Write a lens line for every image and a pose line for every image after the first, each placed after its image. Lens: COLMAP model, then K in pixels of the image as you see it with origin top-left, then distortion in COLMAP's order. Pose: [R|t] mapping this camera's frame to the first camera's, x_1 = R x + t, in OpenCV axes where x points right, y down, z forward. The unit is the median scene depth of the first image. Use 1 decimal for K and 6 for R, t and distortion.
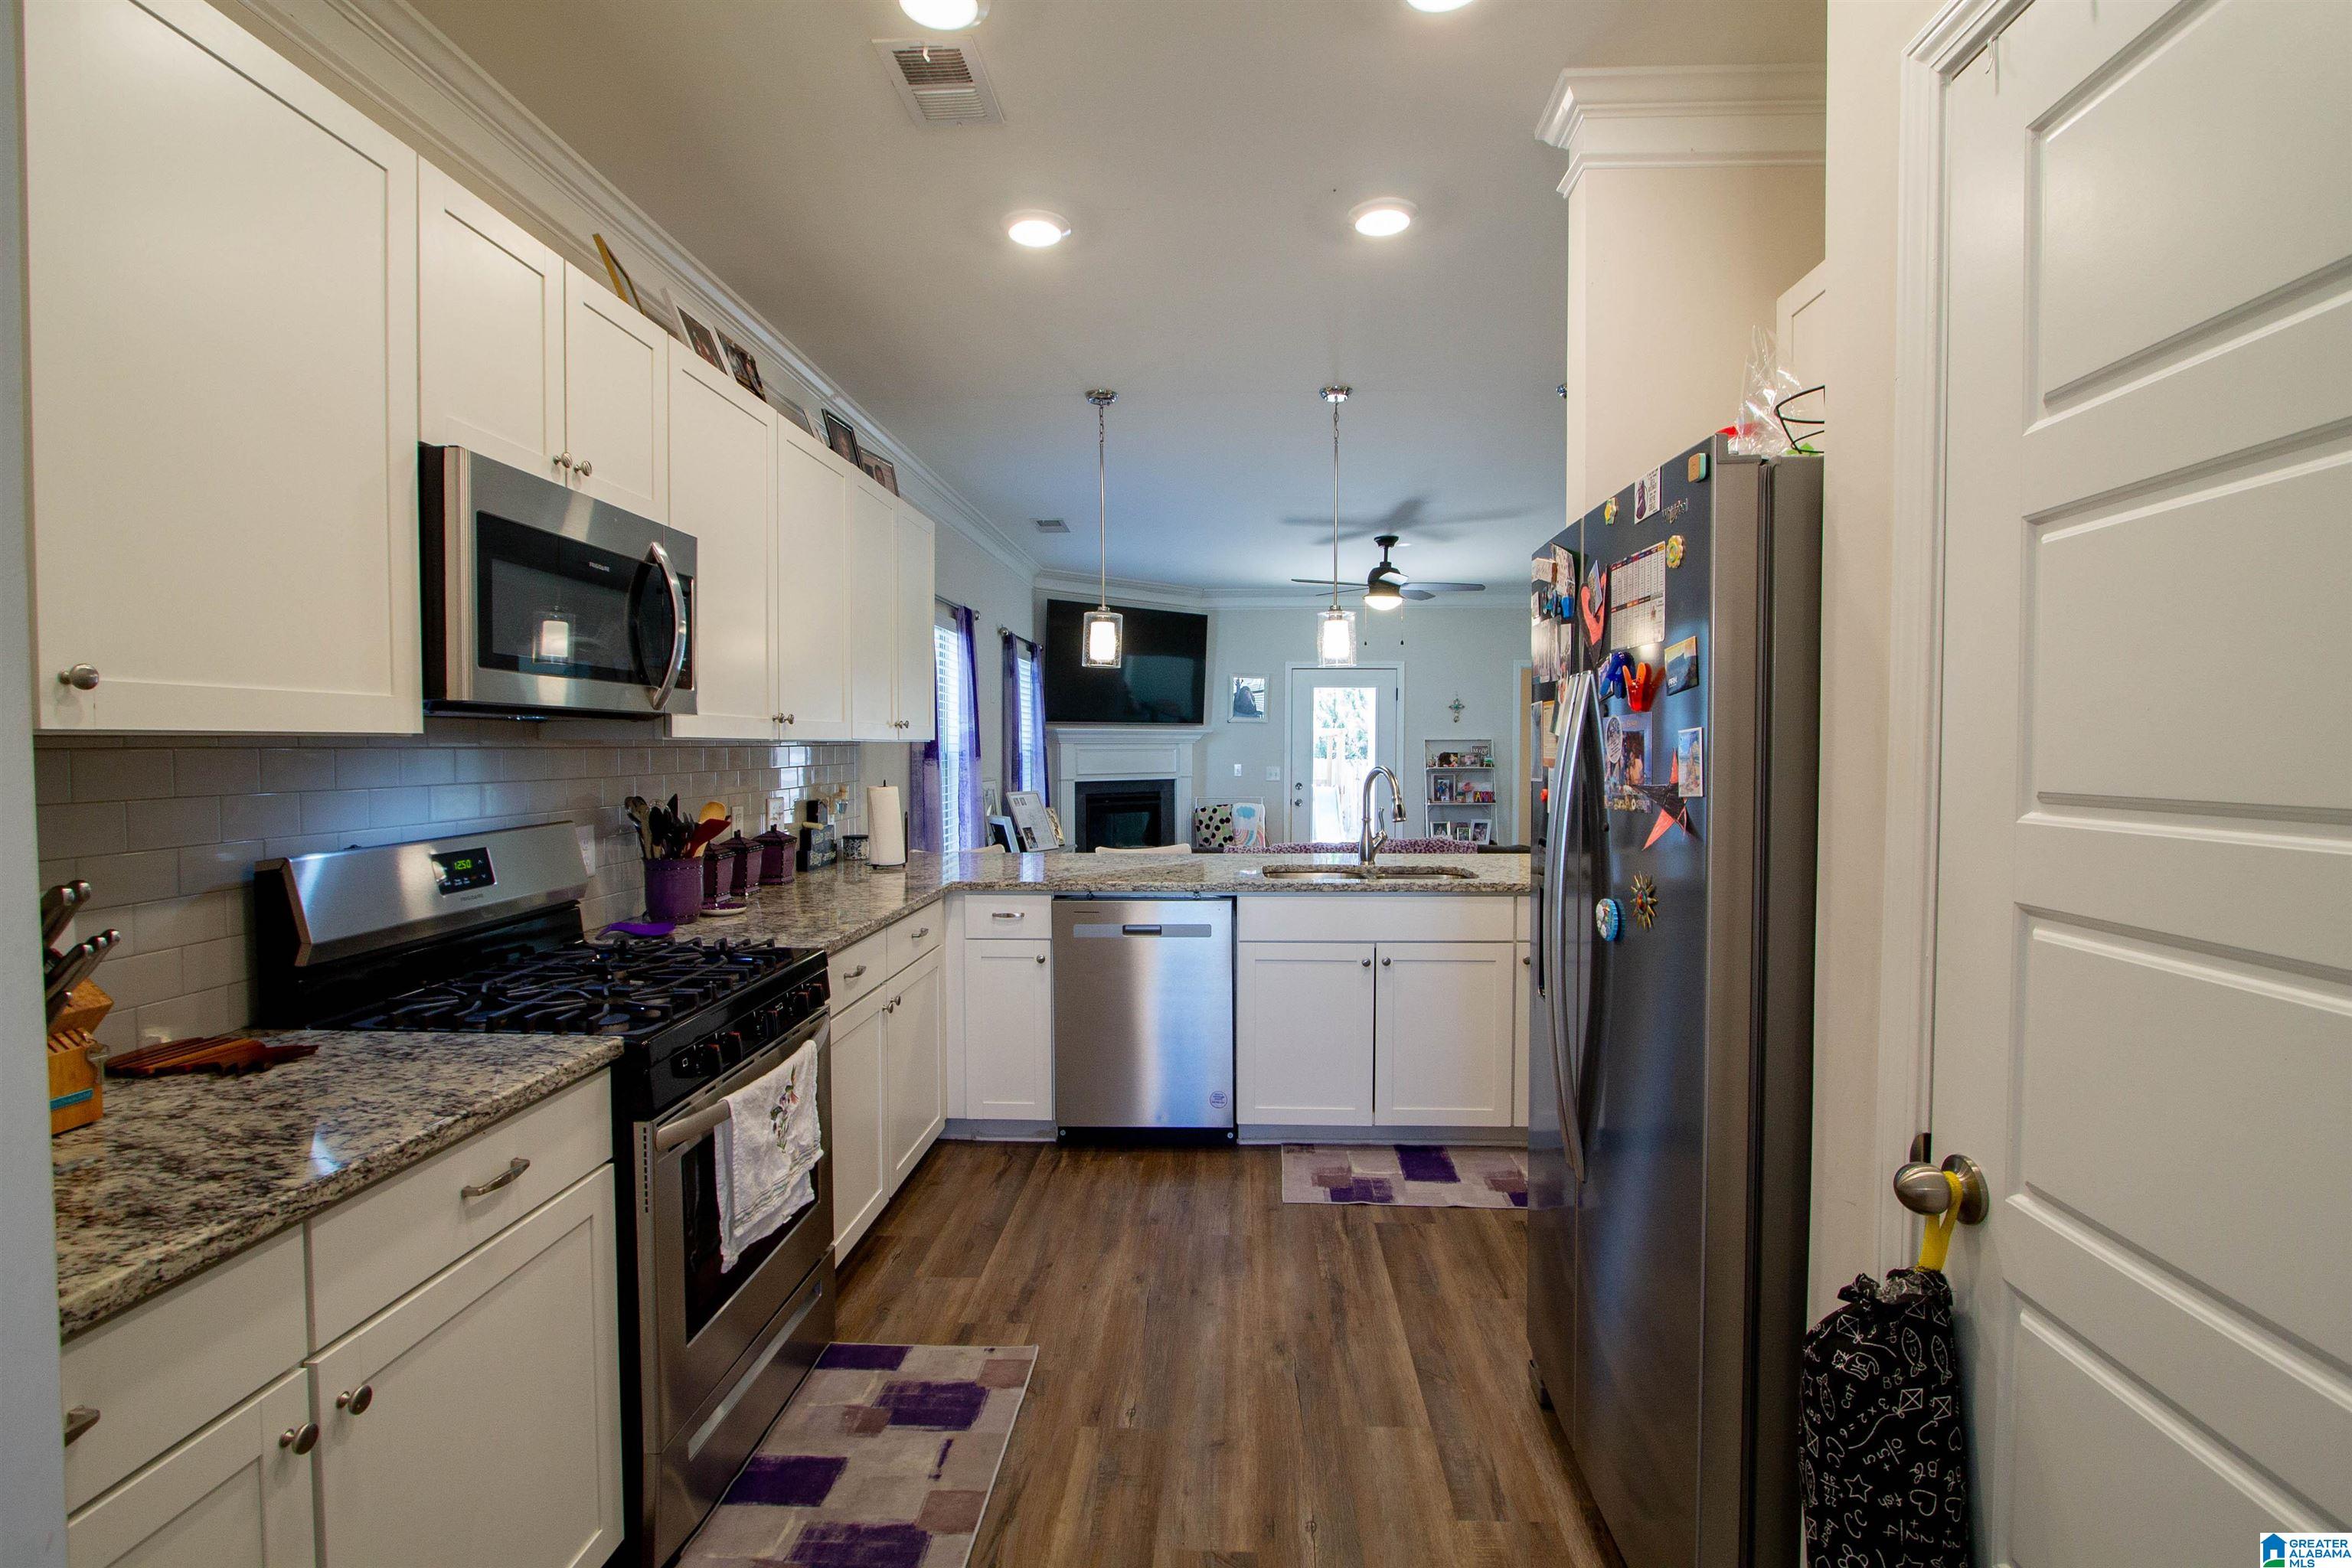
lens RADIAL K [[1133.1, 0, 1239.5], [0, 1133.1, 780.9], [0, 0, 1]] dist [-0.020717, 0.003448]
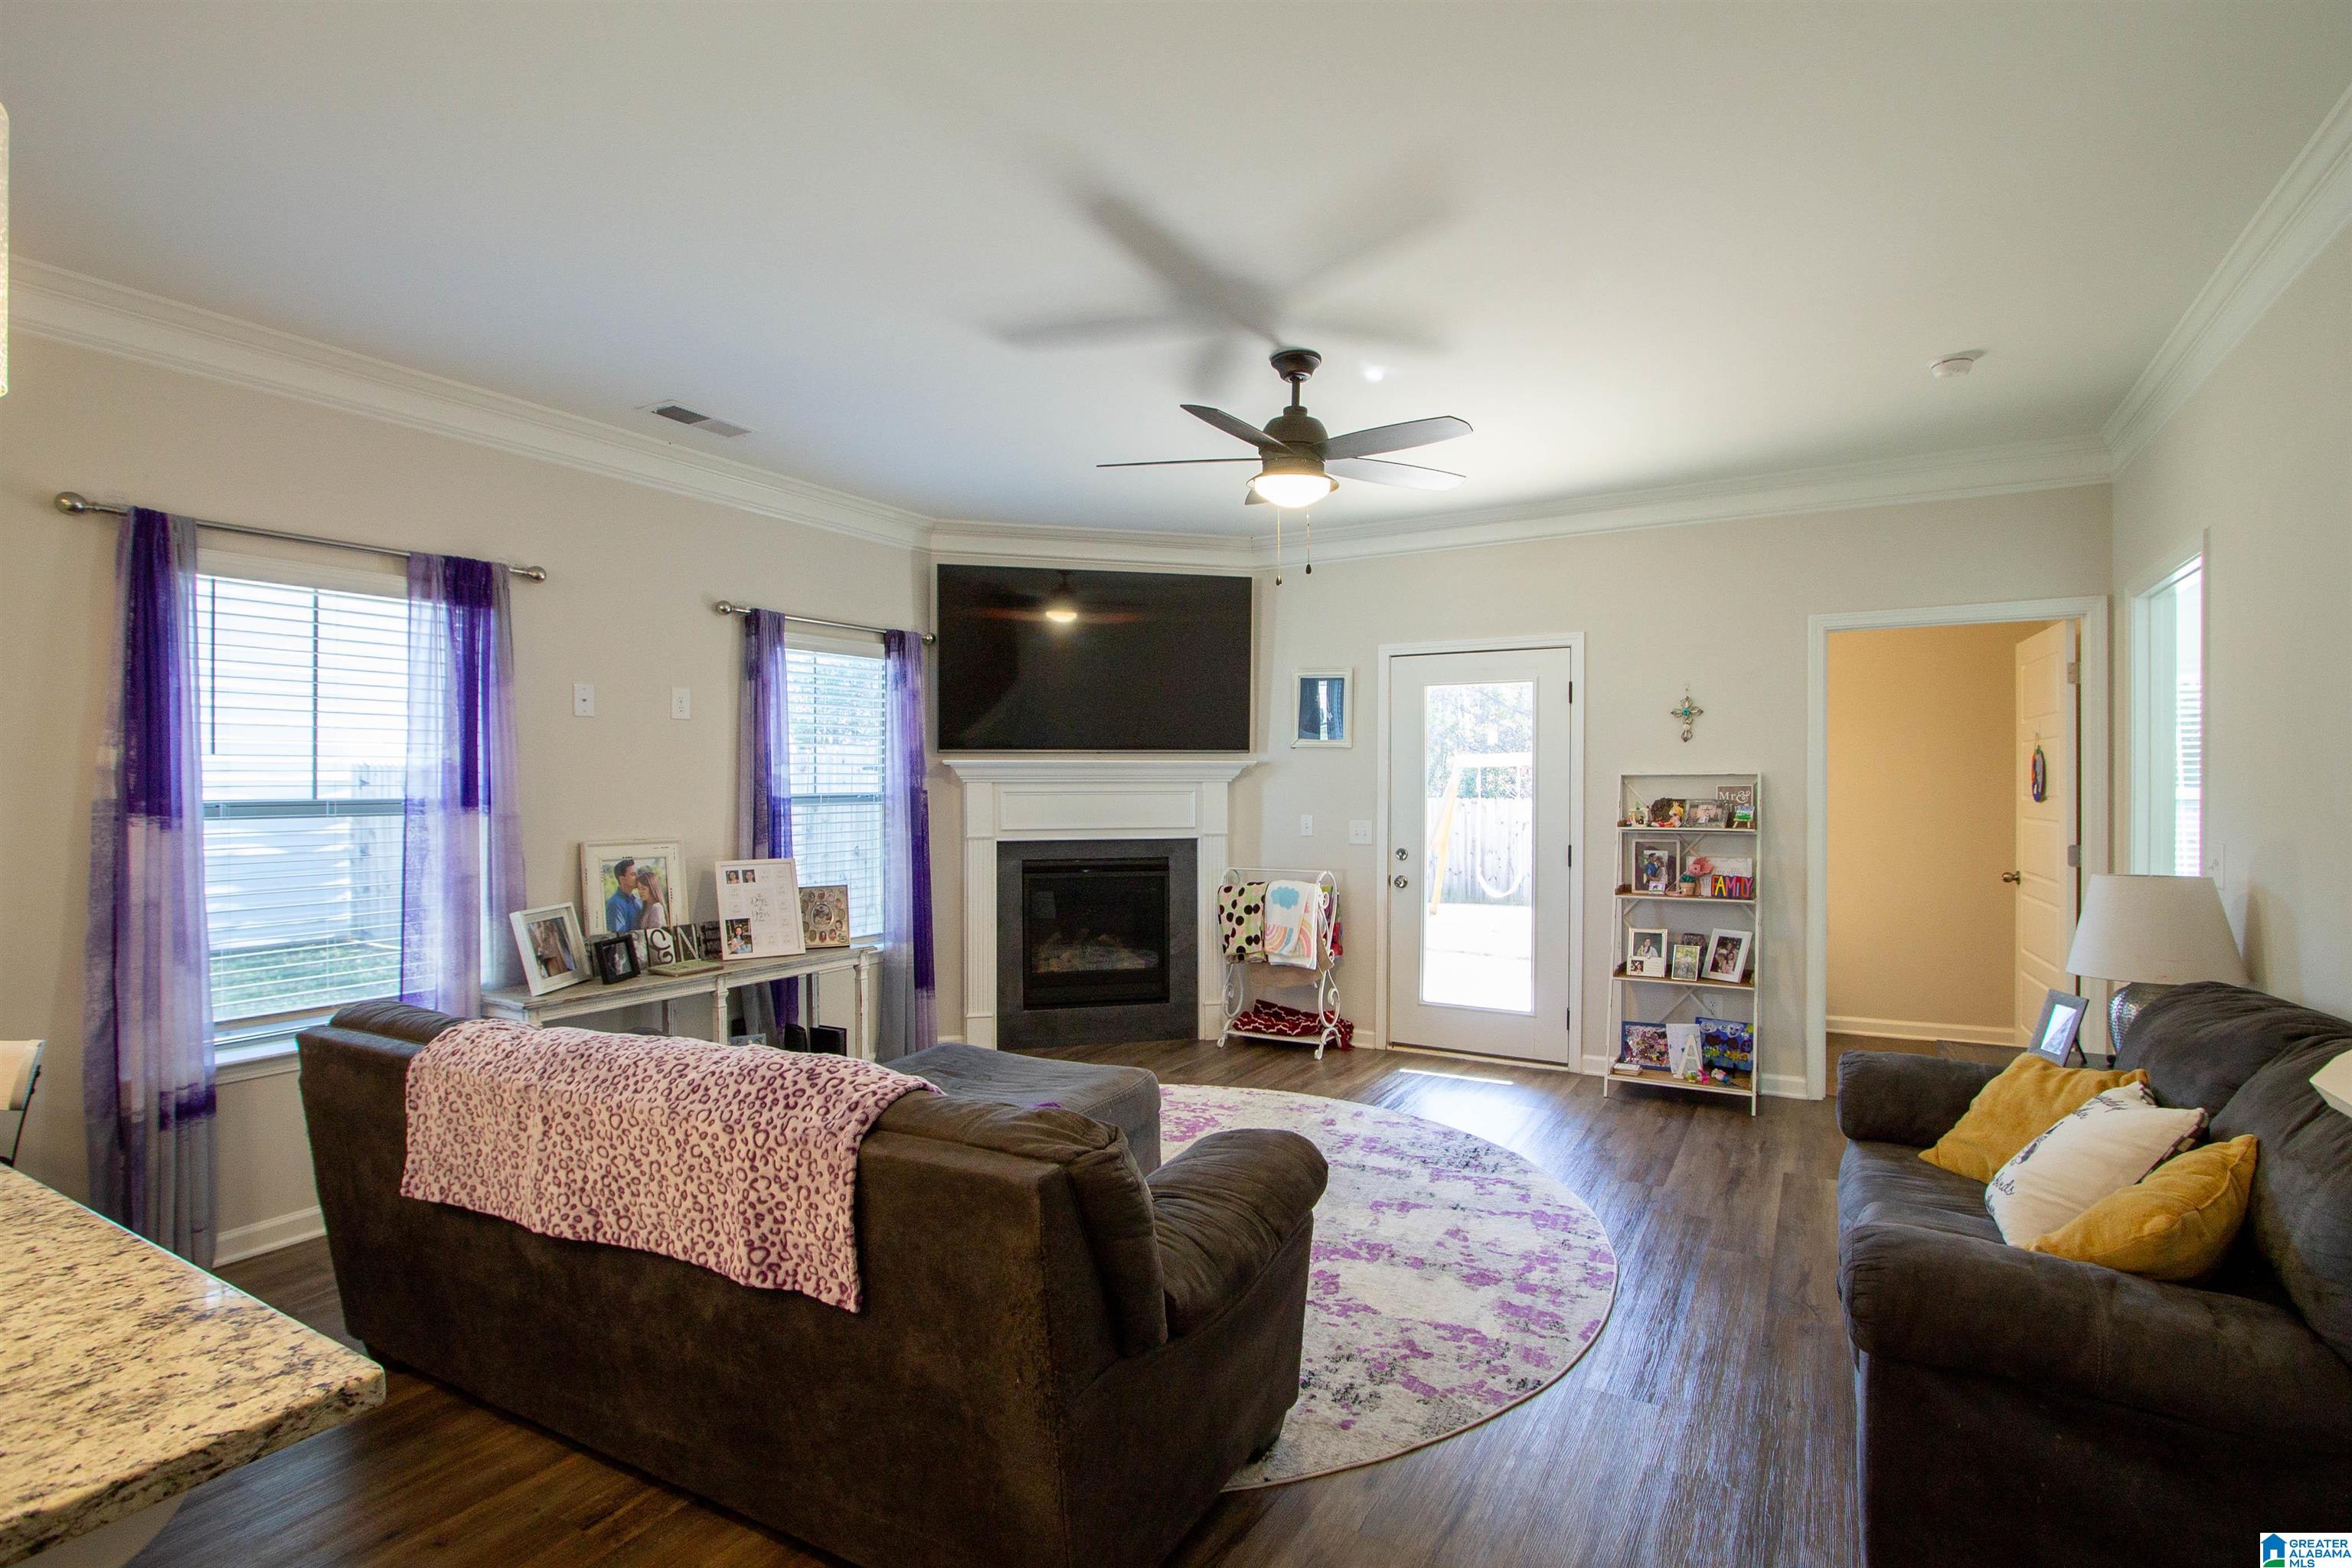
lens RADIAL K [[1133.1, 0, 1249.9], [0, 1133.1, 782.0], [0, 0, 1]] dist [-0.020717, 0.003448]
pose [[0.877365, -0.000276, -0.479823, 0.278445], [-0.014018, 0.999558, -0.026207, -0.017219], [0.479619, 0.029719, 0.876974, 0.463848]]
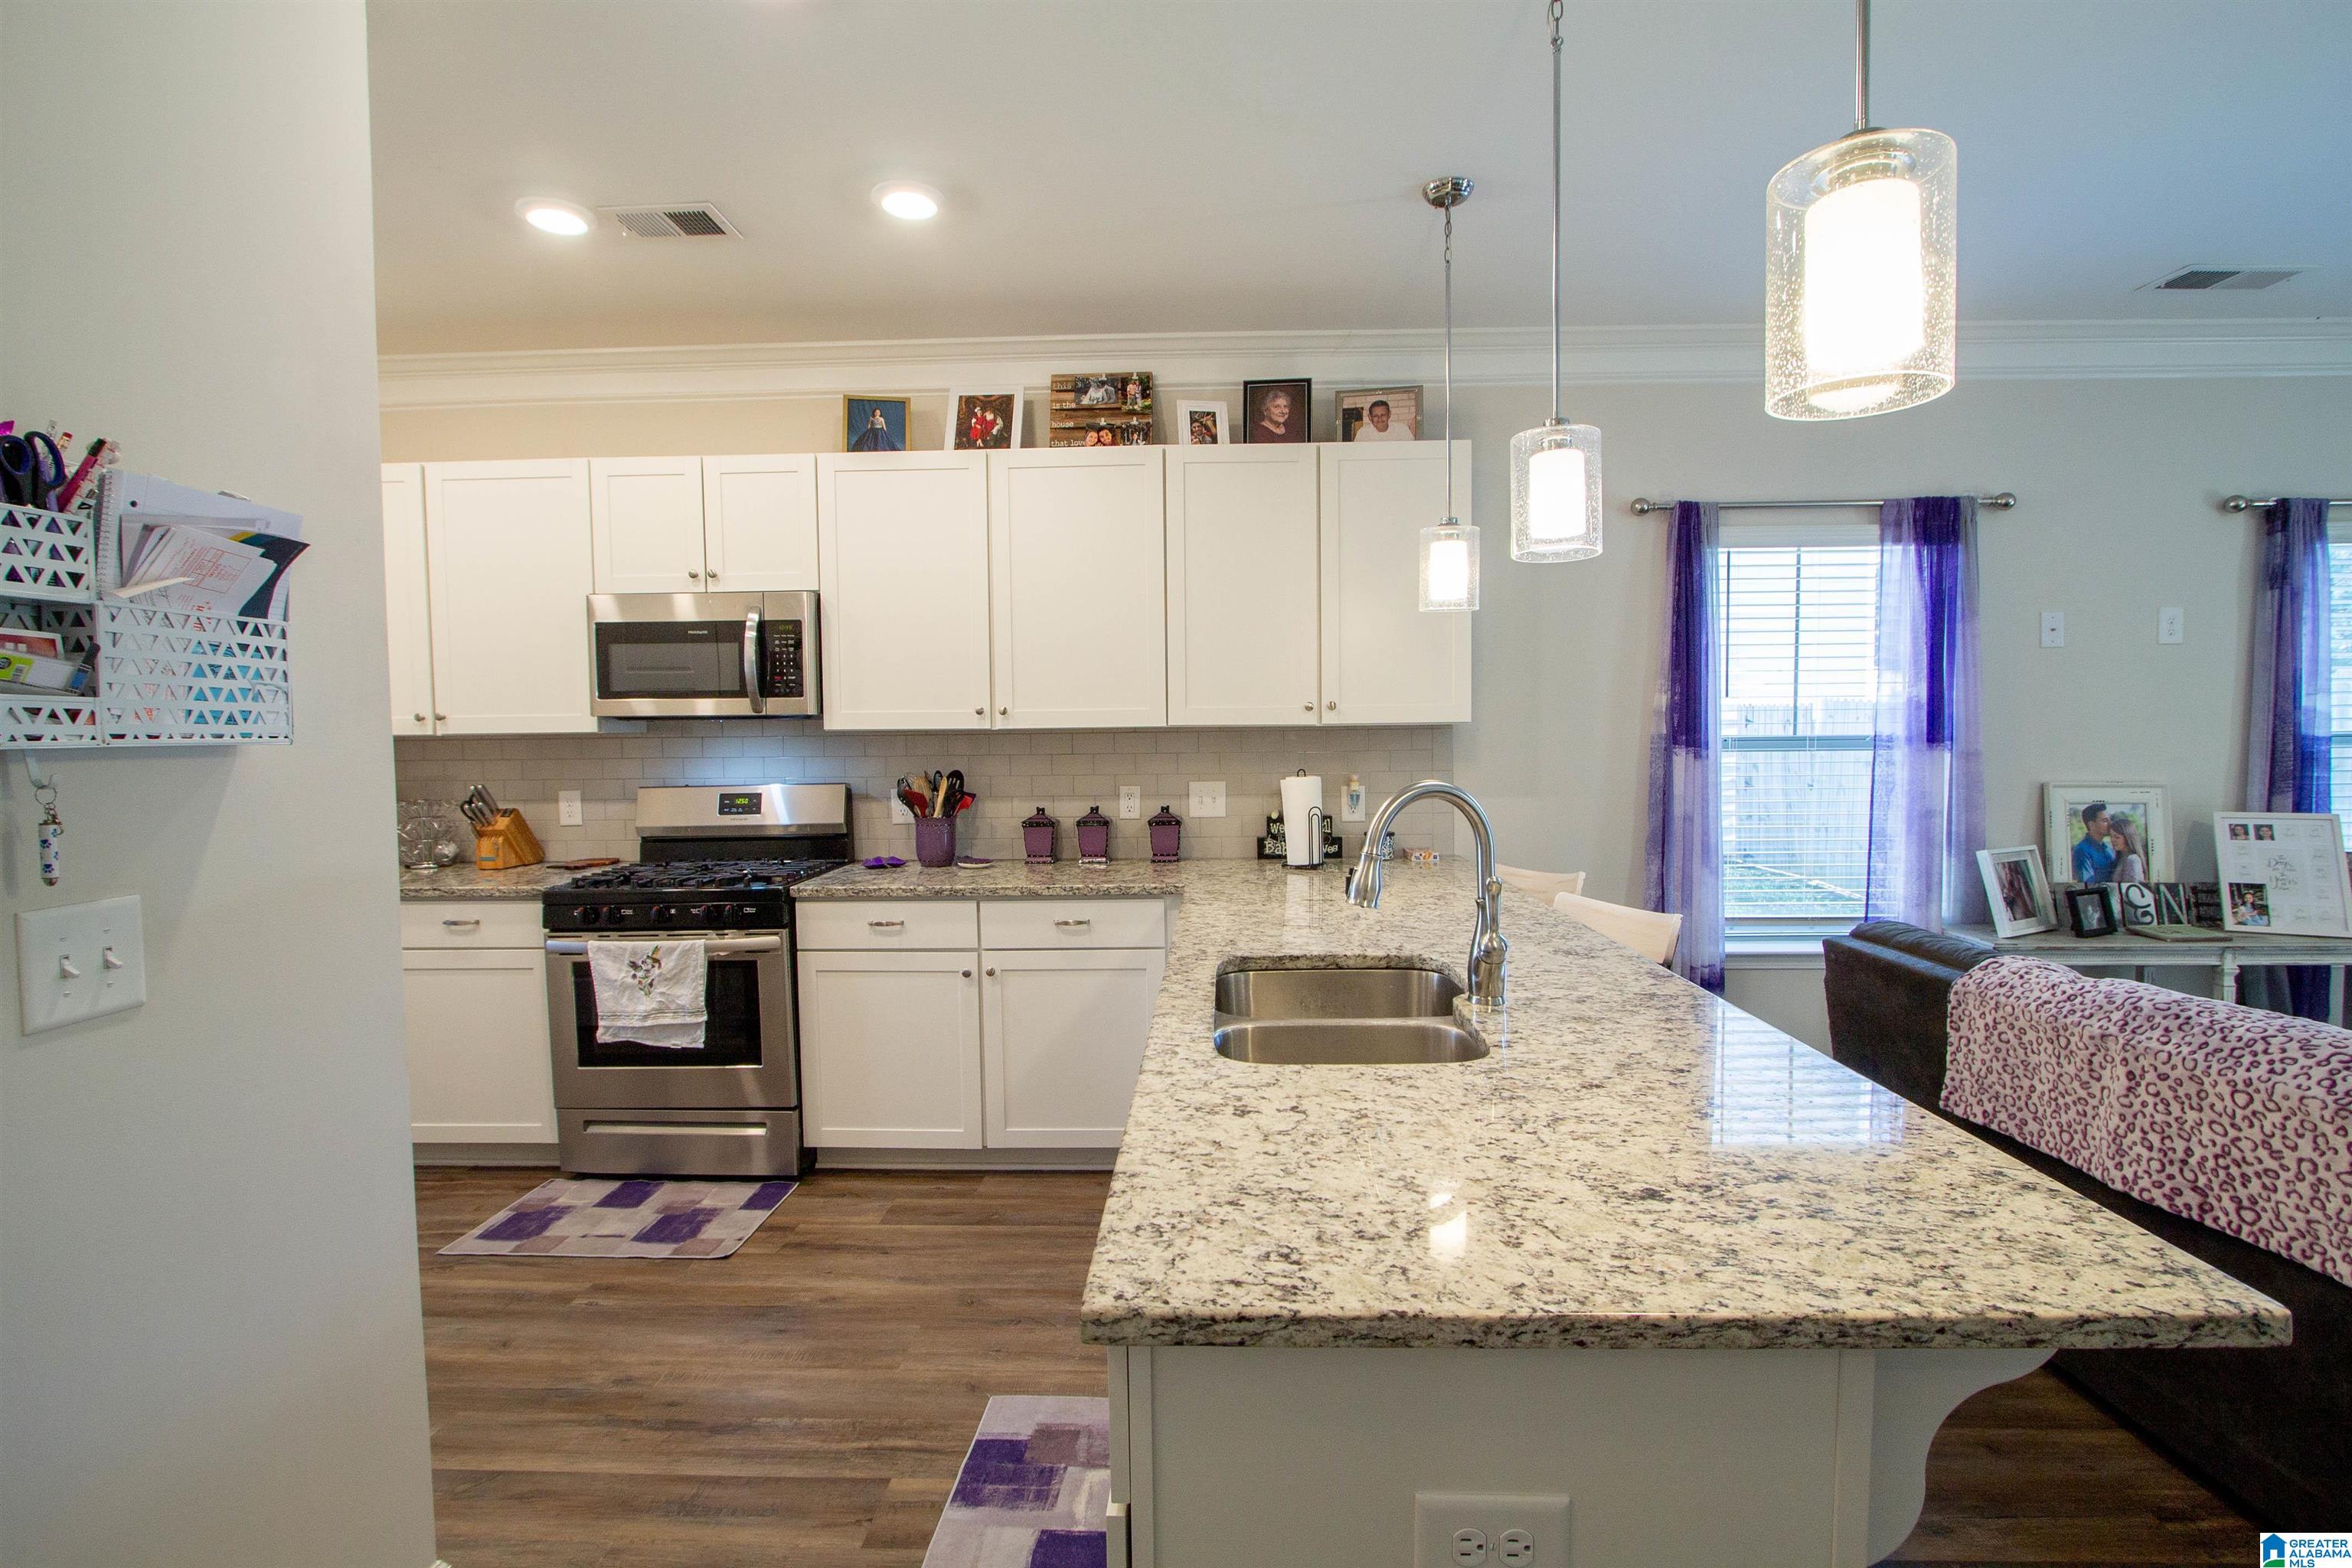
lens RADIAL K [[1133.1, 0, 1165.5], [0, 1133.1, 783.3], [0, 0, 1]] dist [-0.020717, 0.003448]
pose [[-0.049042, 0.050587, -0.997515, 0.262358], [-0.021618, 0.998429, 0.051697, -0.015347], [0.998563, 0.024100, -0.047871, 0.421351]]
